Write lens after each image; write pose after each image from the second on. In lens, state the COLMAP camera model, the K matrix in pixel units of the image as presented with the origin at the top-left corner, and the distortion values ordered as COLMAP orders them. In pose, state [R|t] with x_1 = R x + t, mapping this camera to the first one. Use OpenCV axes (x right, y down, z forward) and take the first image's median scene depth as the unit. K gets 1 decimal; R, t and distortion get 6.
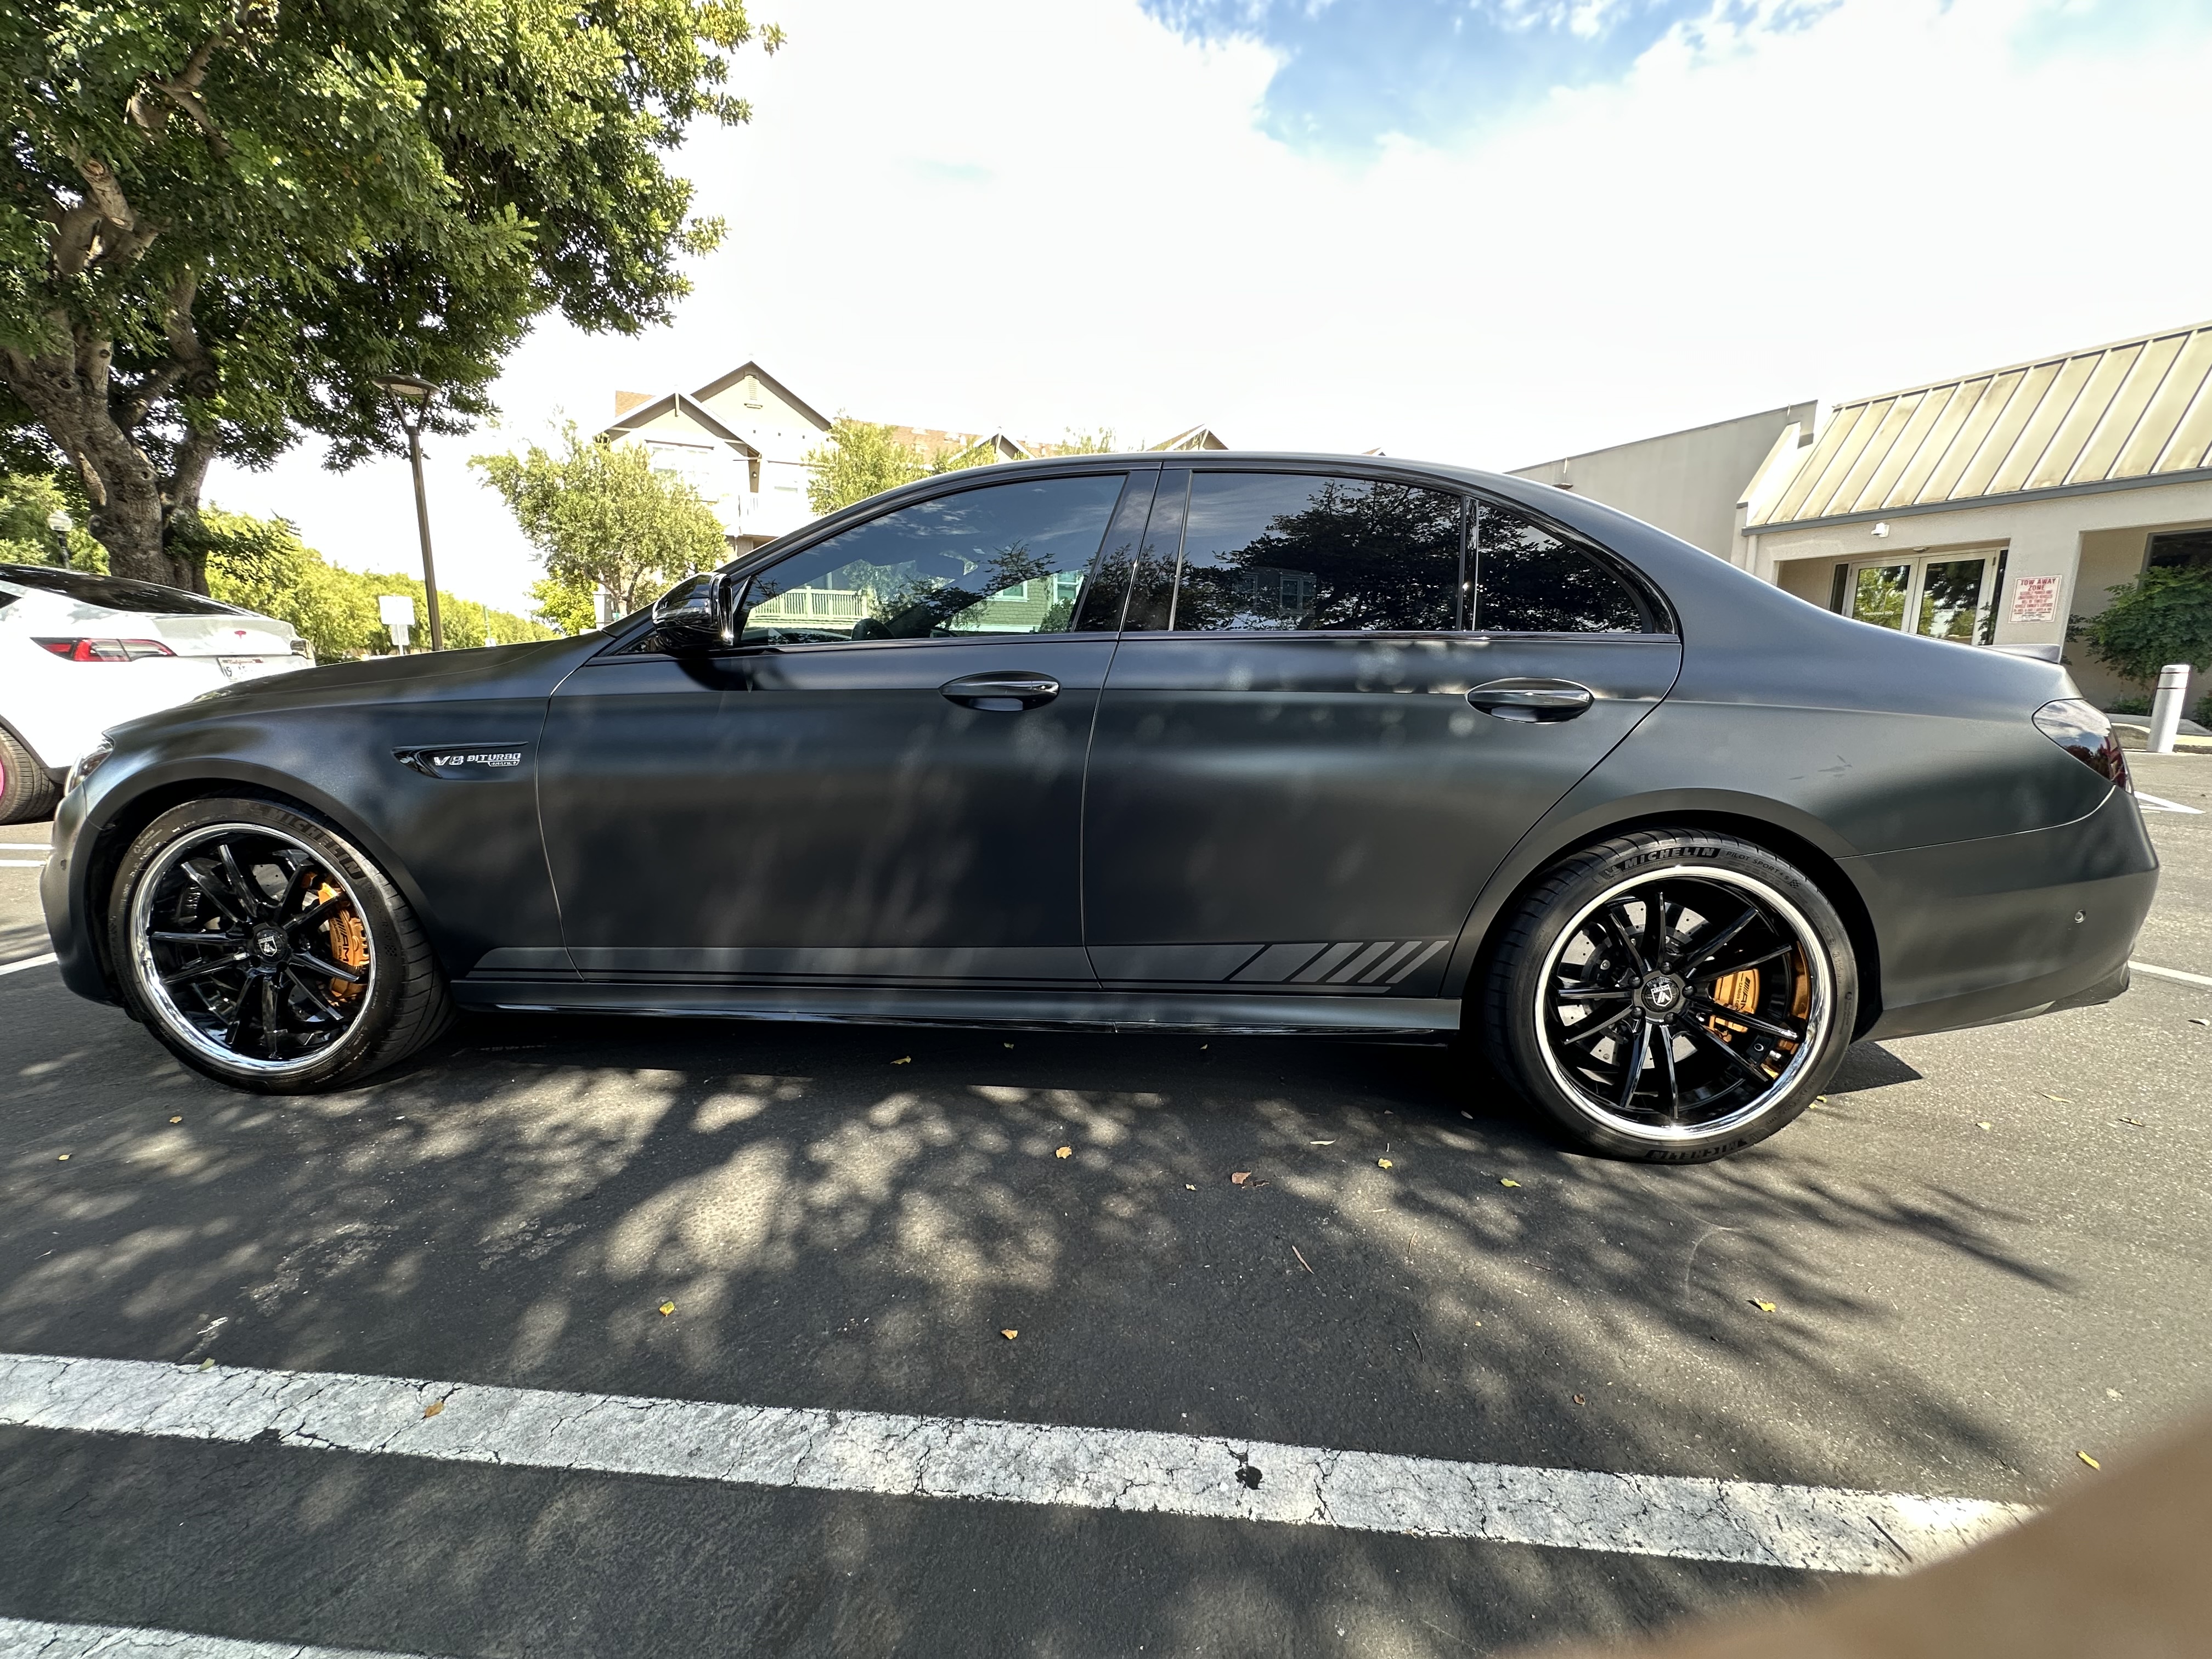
lens RADIAL K [[894.5, 0, 1102.2], [0, 894.5, 803.6], [0, 0, 1]] dist [-0.001361, -0.000115]
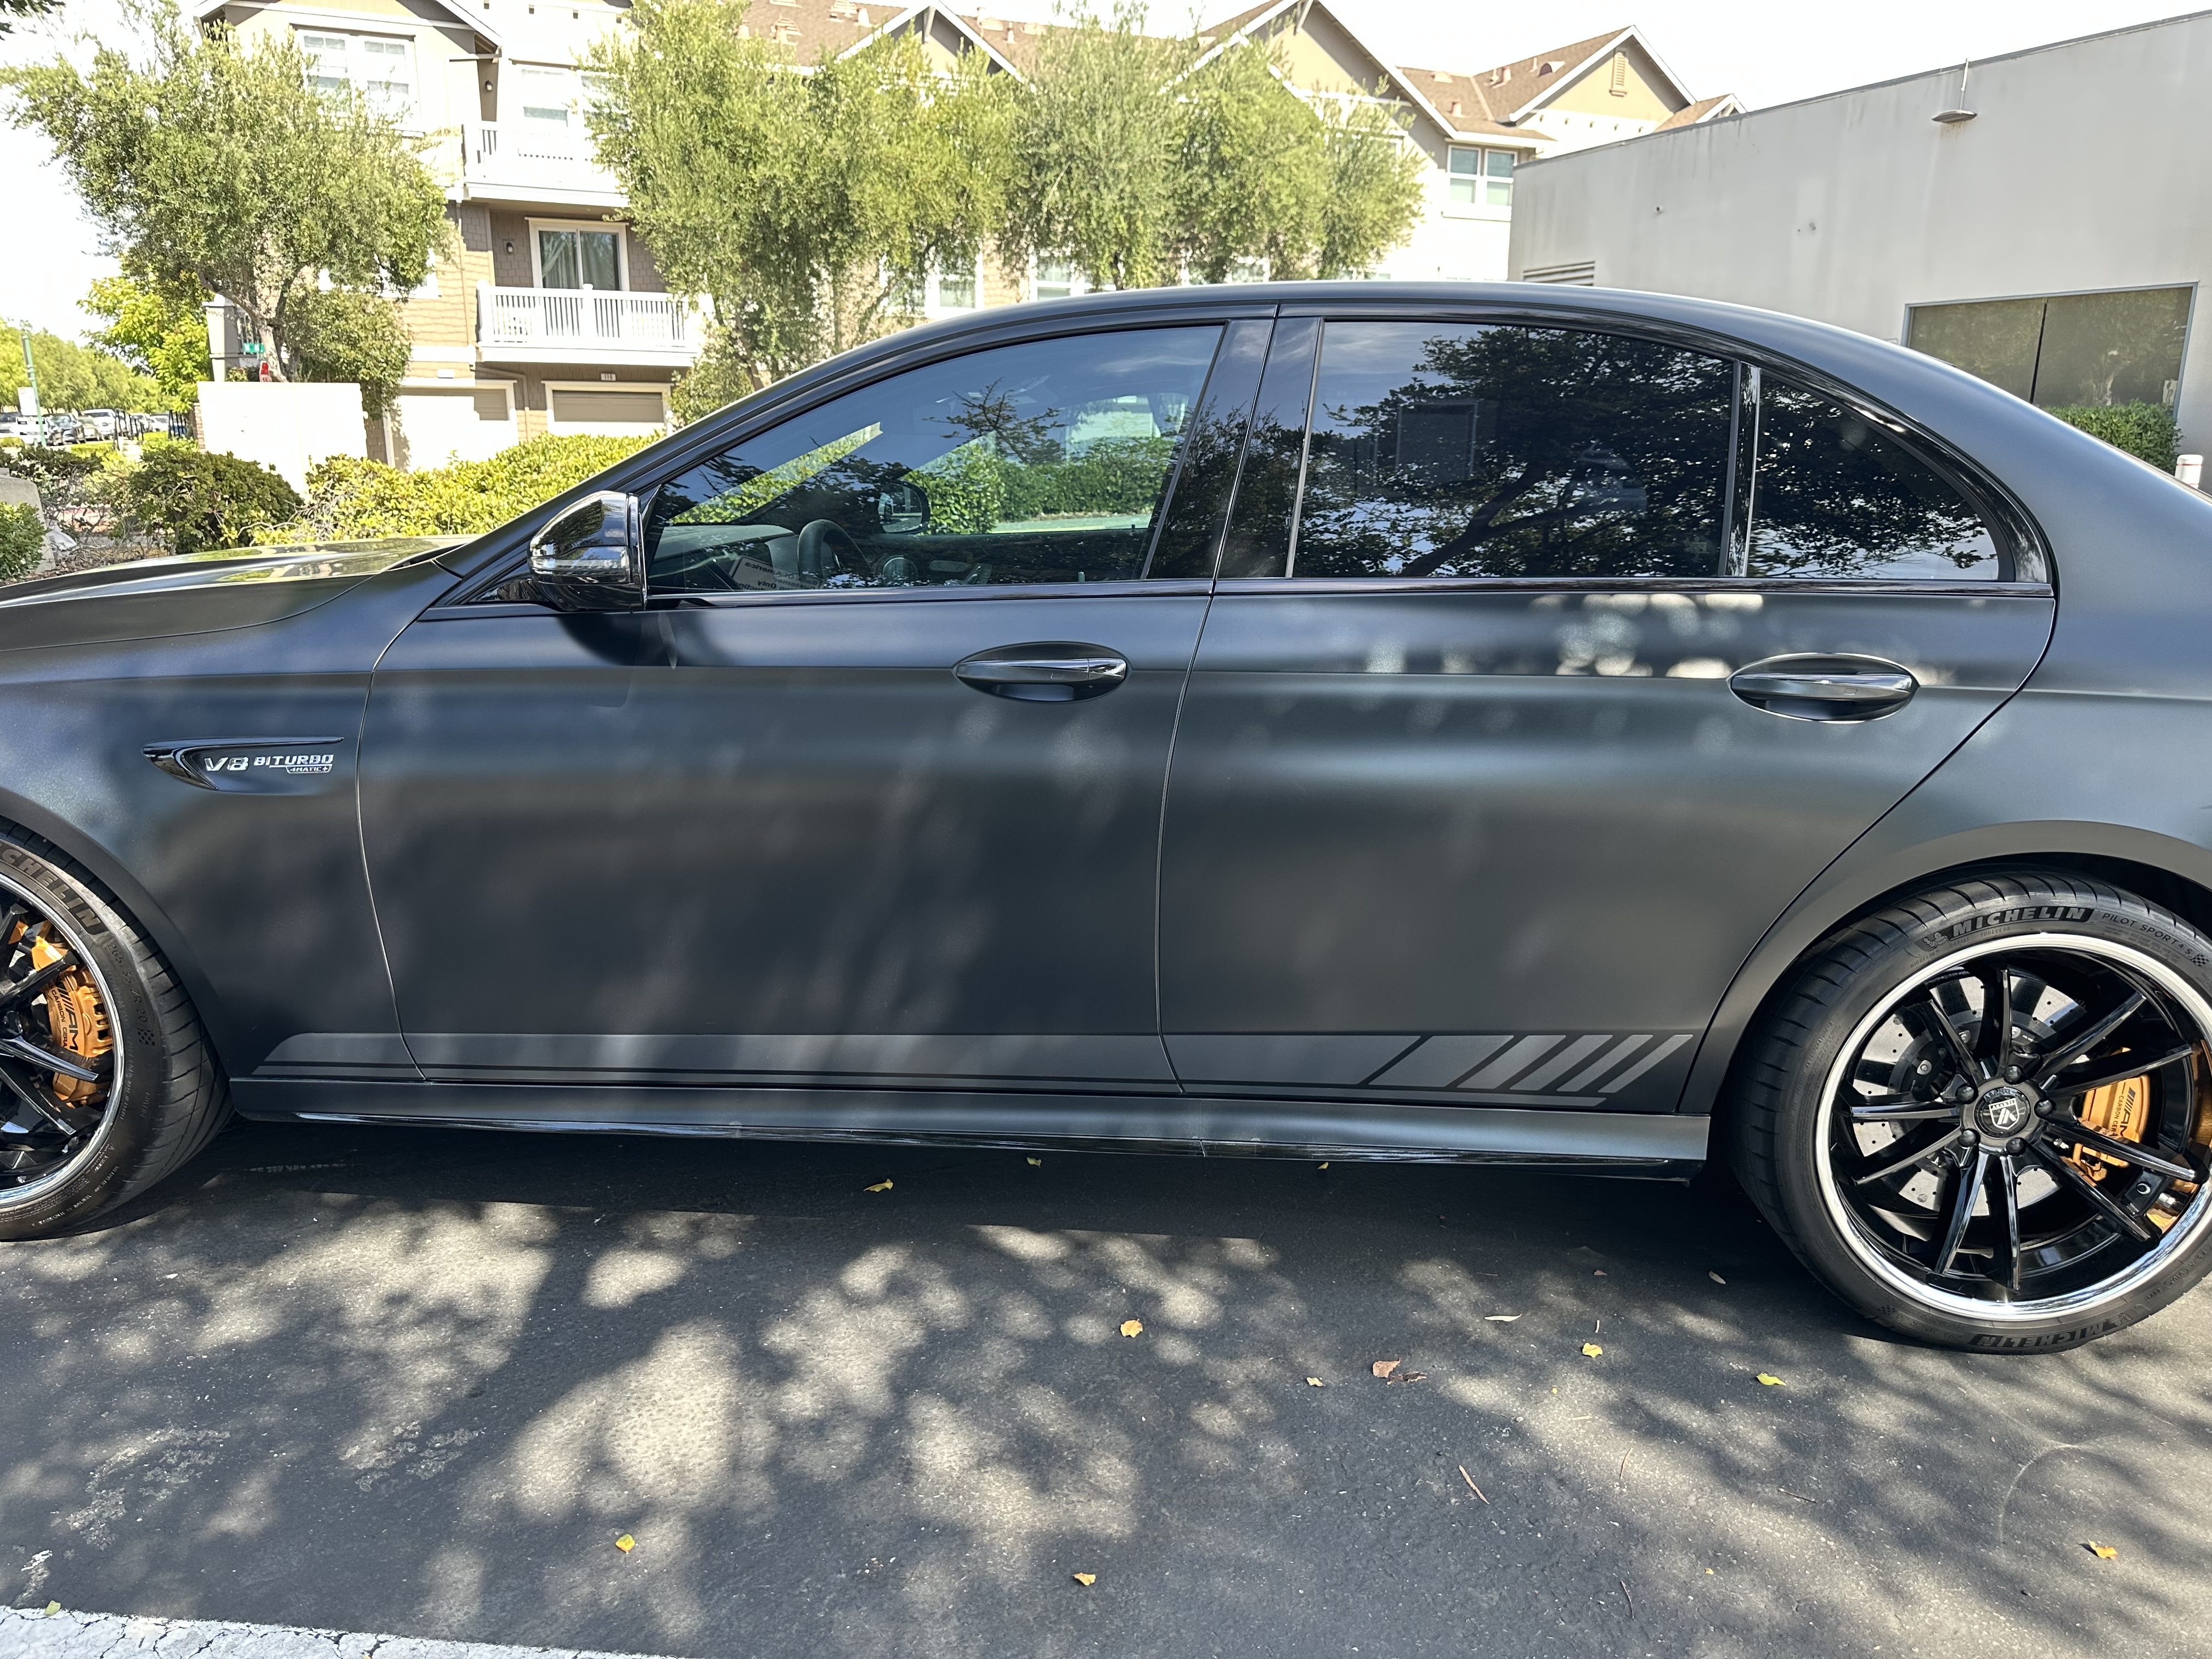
lens RADIAL K [[1583.2, 0, 1108.3], [0, 1583.2, 787.2], [0, 0, 1]] dist [0.030525, -0.049313]
pose [[0.999994, 0.001909, -0.002988, -0.052684], [-0.001694, 0.997521, 0.070343, -0.116658], [0.003115, -0.070338, 0.997518, -0.190565]]
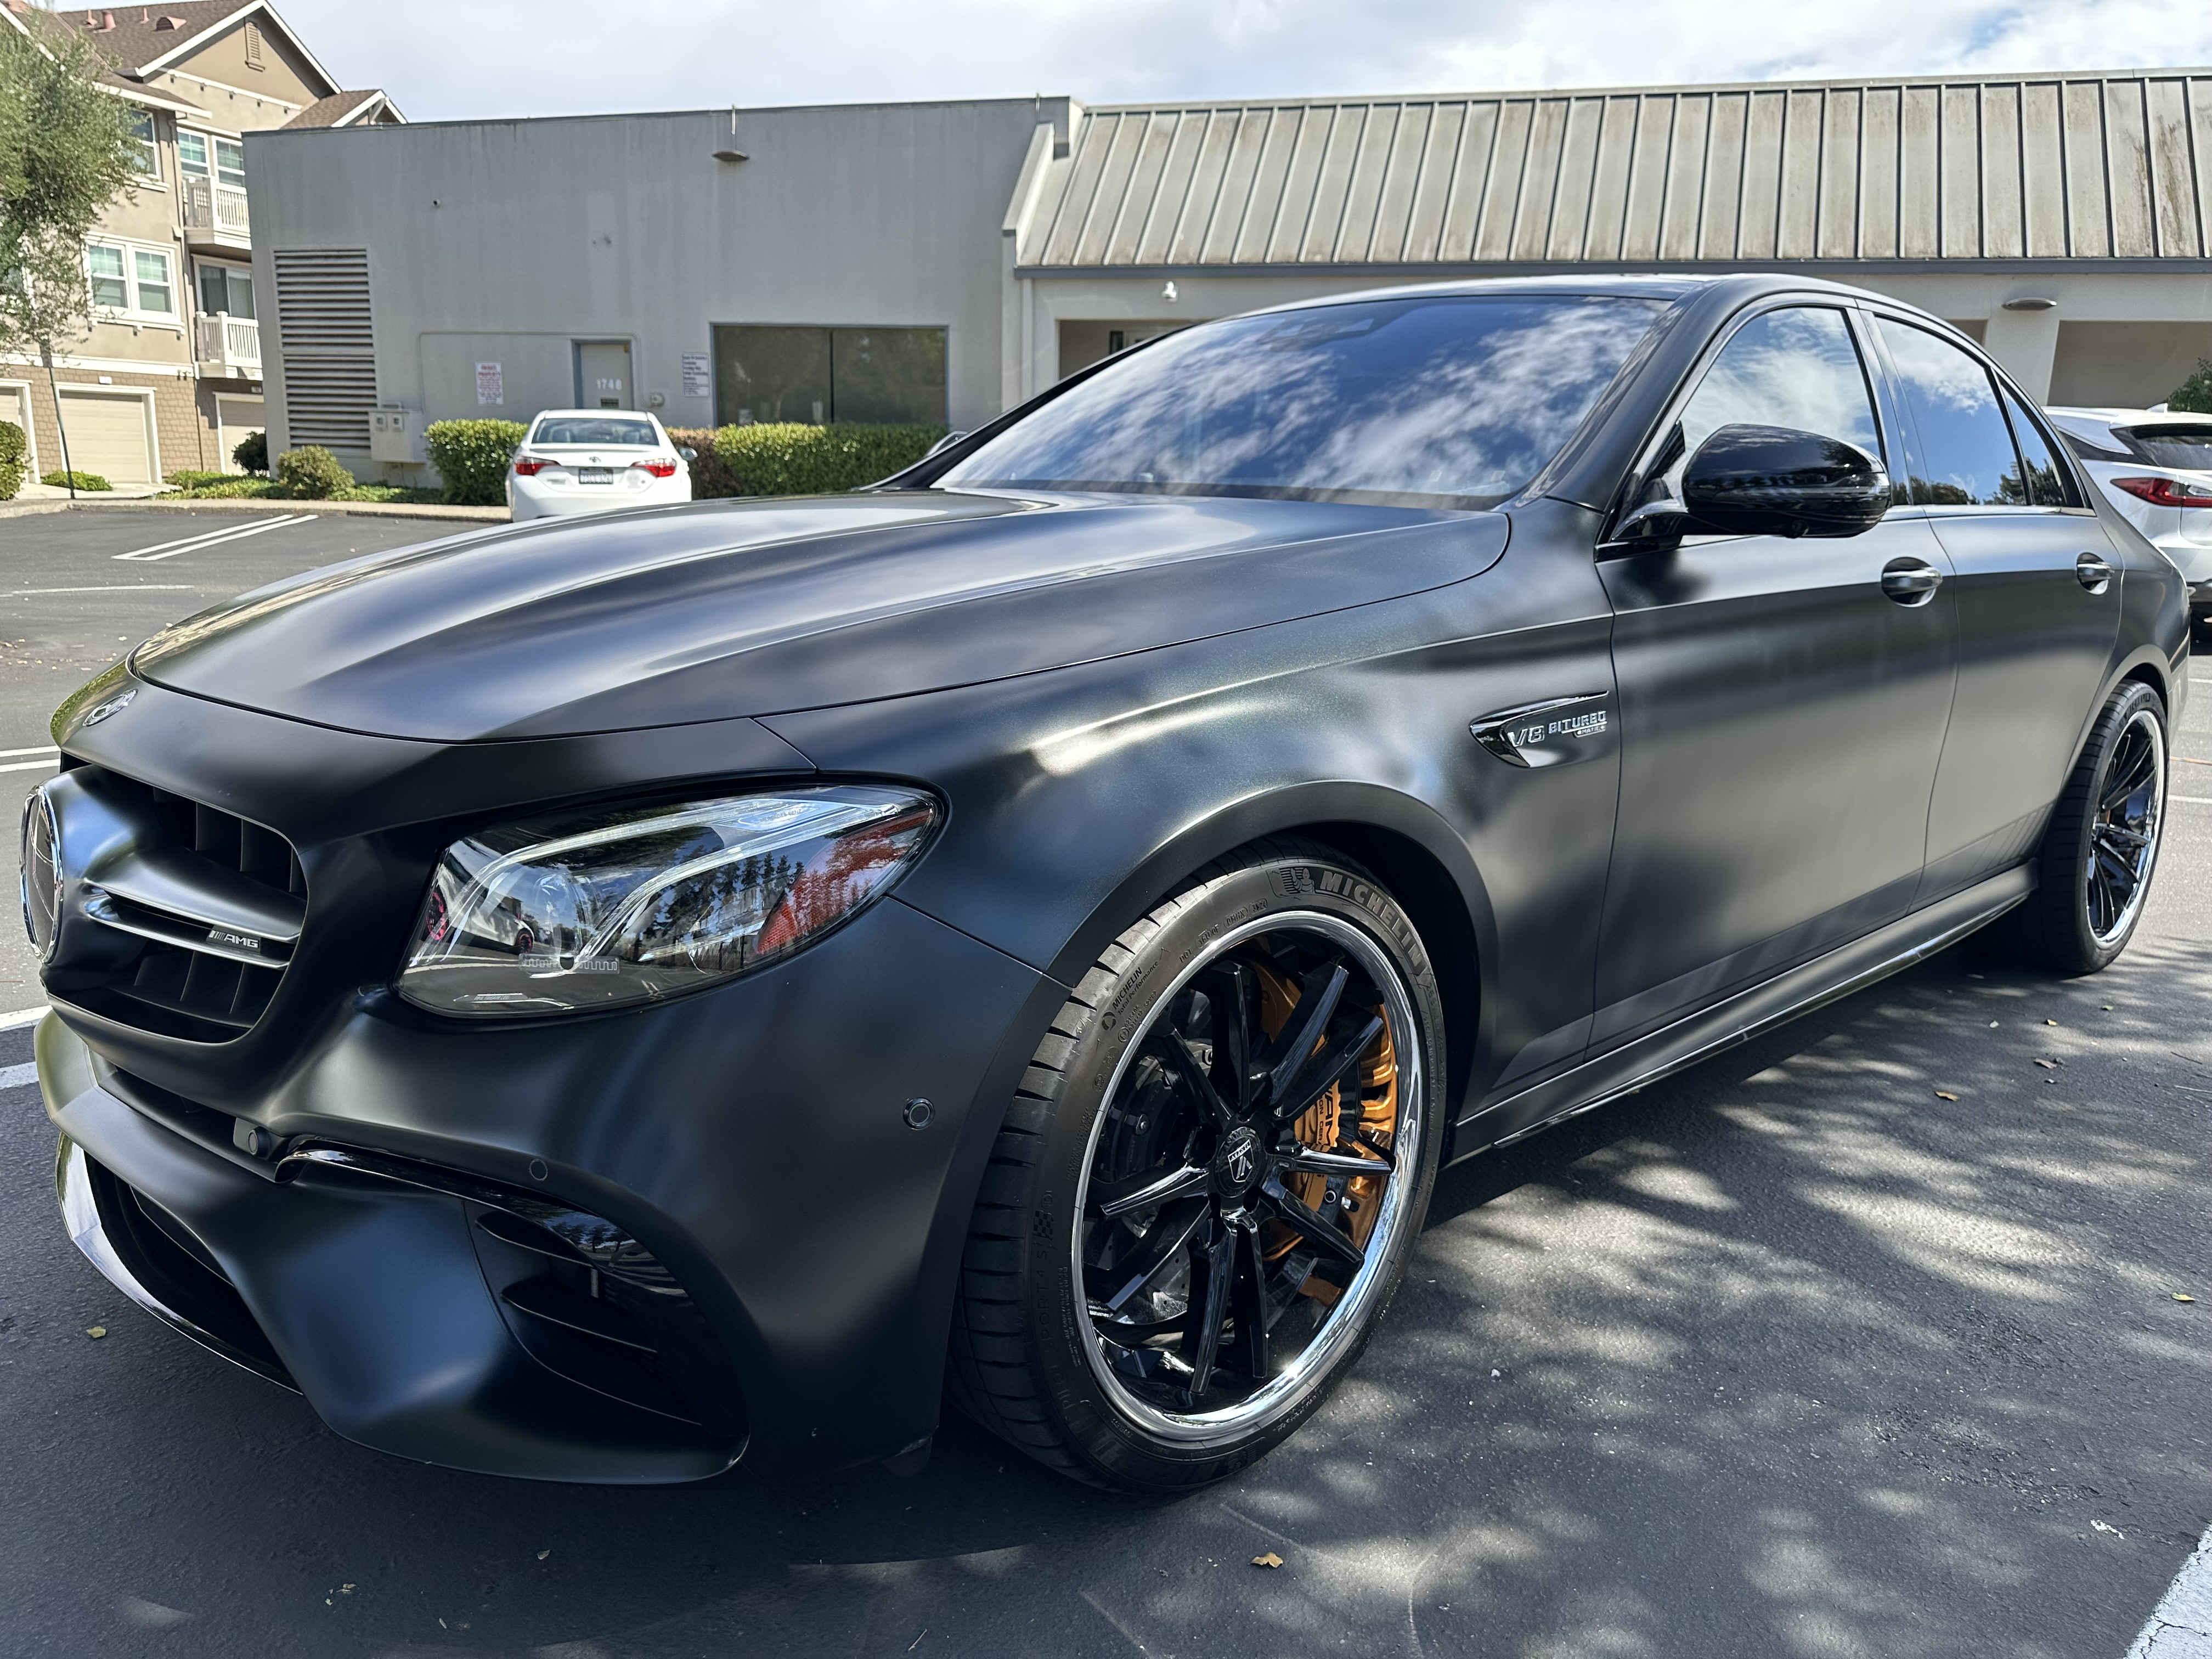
lens RADIAL K [[1578.9, 0, 1103.7], [0, 1578.9, 841.4], [0, 0, 1]] dist [-0.004362, -0.012341]
pose [[0.684772, -0.156699, 0.711711, -1.697379], [0.085273, 0.987129, 0.135293, -0.149094], [-0.723751, -0.031955, 0.689321, 0.505419]]
